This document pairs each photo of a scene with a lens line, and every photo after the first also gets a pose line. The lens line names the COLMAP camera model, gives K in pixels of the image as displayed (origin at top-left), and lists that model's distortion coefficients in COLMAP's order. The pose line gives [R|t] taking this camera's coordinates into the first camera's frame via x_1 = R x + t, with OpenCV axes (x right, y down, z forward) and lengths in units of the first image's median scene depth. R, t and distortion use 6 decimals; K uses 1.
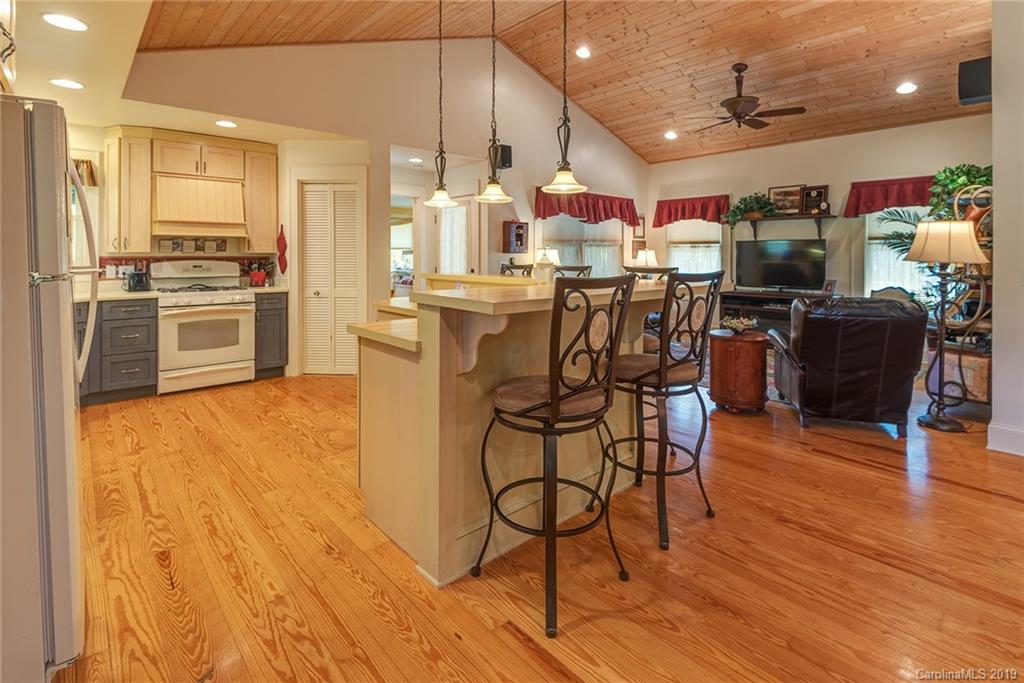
lens RADIAL K [[498.1, 0, 518.8], [0, 498.1, 256.2], [0, 0, 1]] dist [0.009708, -0.000160]
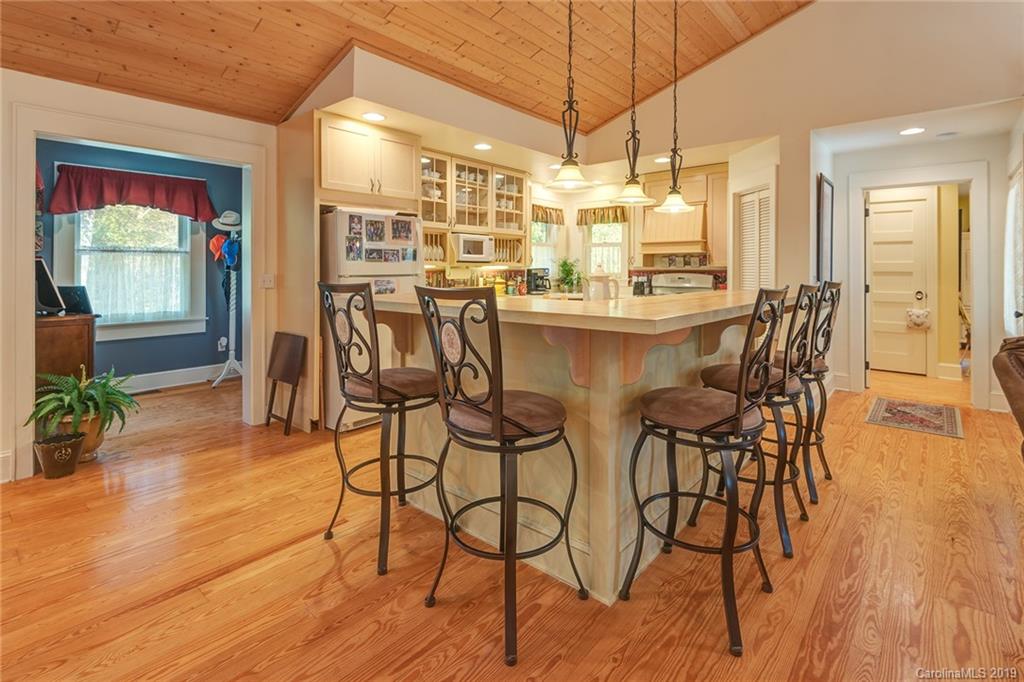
lens RADIAL K [[488.8, 0, 509.3], [0, 488.8, 272.2], [0, 0, 1]] dist [0.000013, -0.000478]
pose [[0.120982, 0.000305, -0.992655, 0.532548], [0.000720, 1.000000, 0.000395, 0.005695], [0.992654, -0.000762, 0.120982, 0.482324]]
